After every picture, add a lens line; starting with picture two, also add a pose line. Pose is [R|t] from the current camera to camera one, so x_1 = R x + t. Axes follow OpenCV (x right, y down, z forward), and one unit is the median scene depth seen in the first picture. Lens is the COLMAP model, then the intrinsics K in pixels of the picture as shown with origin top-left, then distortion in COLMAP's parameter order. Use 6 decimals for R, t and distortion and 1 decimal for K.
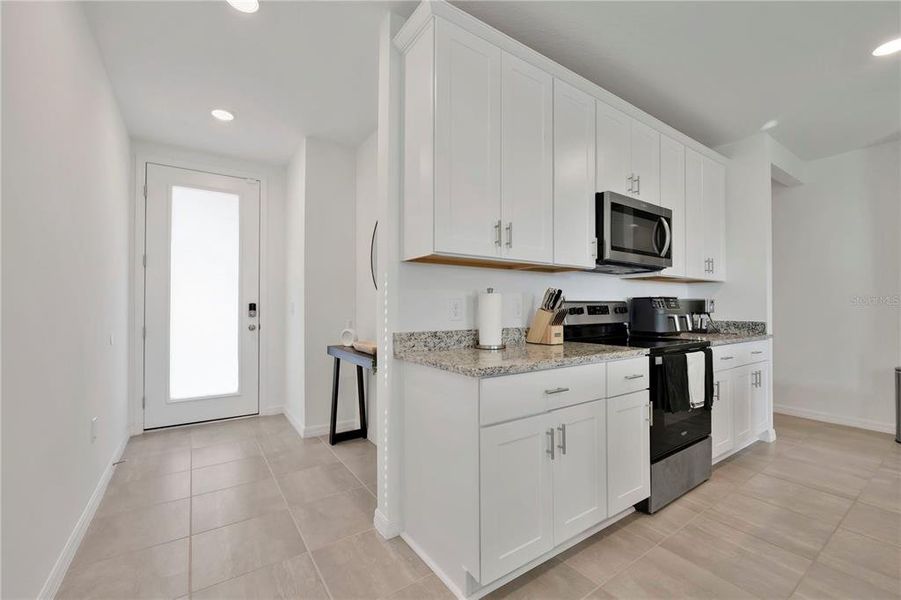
lens RADIAL K [[368.2, 0, 434.6], [0, 368.2, 304.5], [0, 0, 1]] dist [-0.002336, -0.000805]
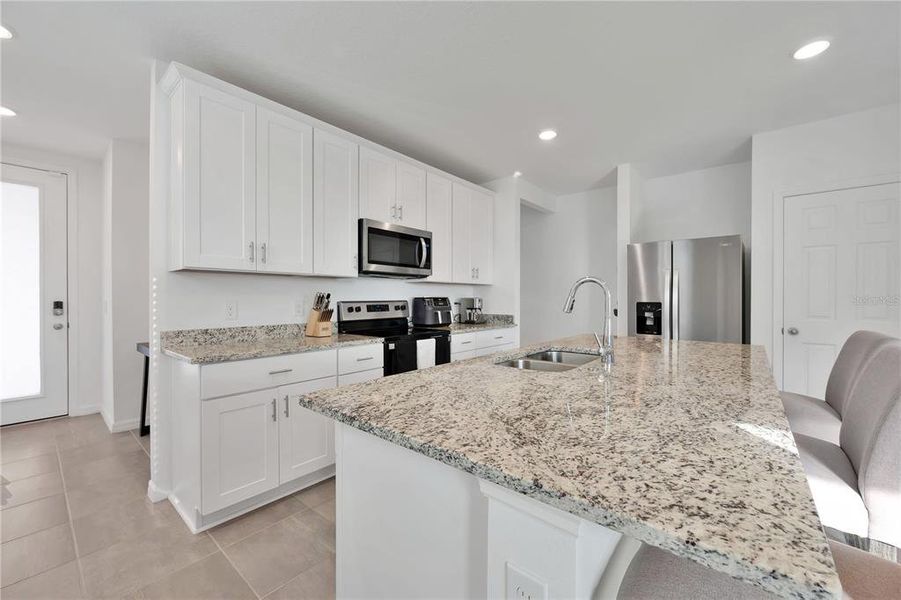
lens RADIAL K [[368.2, 0, 445.8], [0, 368.2, 300.5], [0, 0, 1]] dist [-0.002336, -0.000805]
pose [[0.964702, -0.003342, 0.263323, 0.373224], [-0.000751, 0.999880, 0.015443, -0.034095], [-0.263343, -0.015096, 0.964584, -0.315684]]
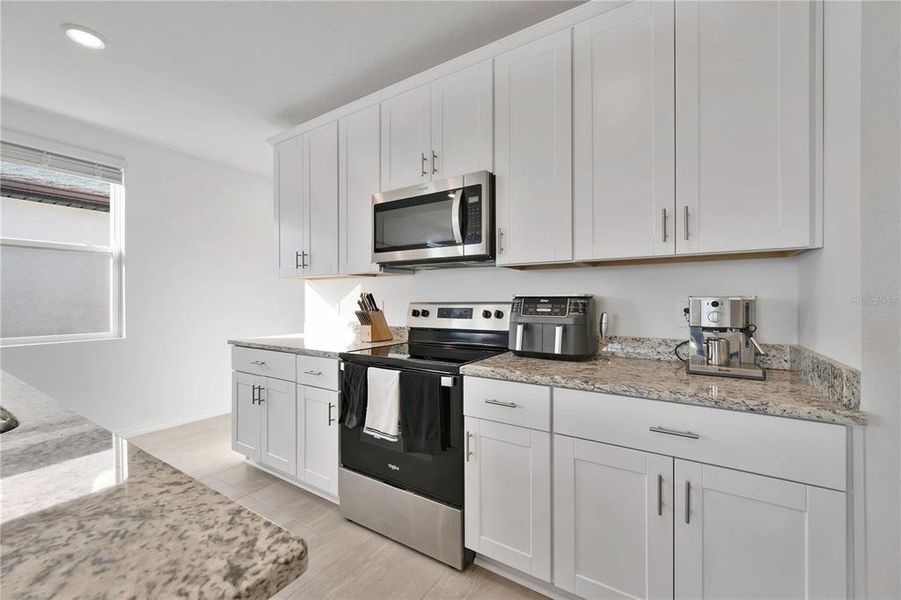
lens RADIAL K [[368.2, 0, 452.2], [0, 368.2, 297.8], [0, 0, 1]] dist [-0.002336, -0.000805]
pose [[0.391201, -0.005350, -0.920290, 1.356516], [0.017372, 0.999848, 0.001572, -0.023627], [0.920141, -0.016602, 0.391234, 0.735761]]
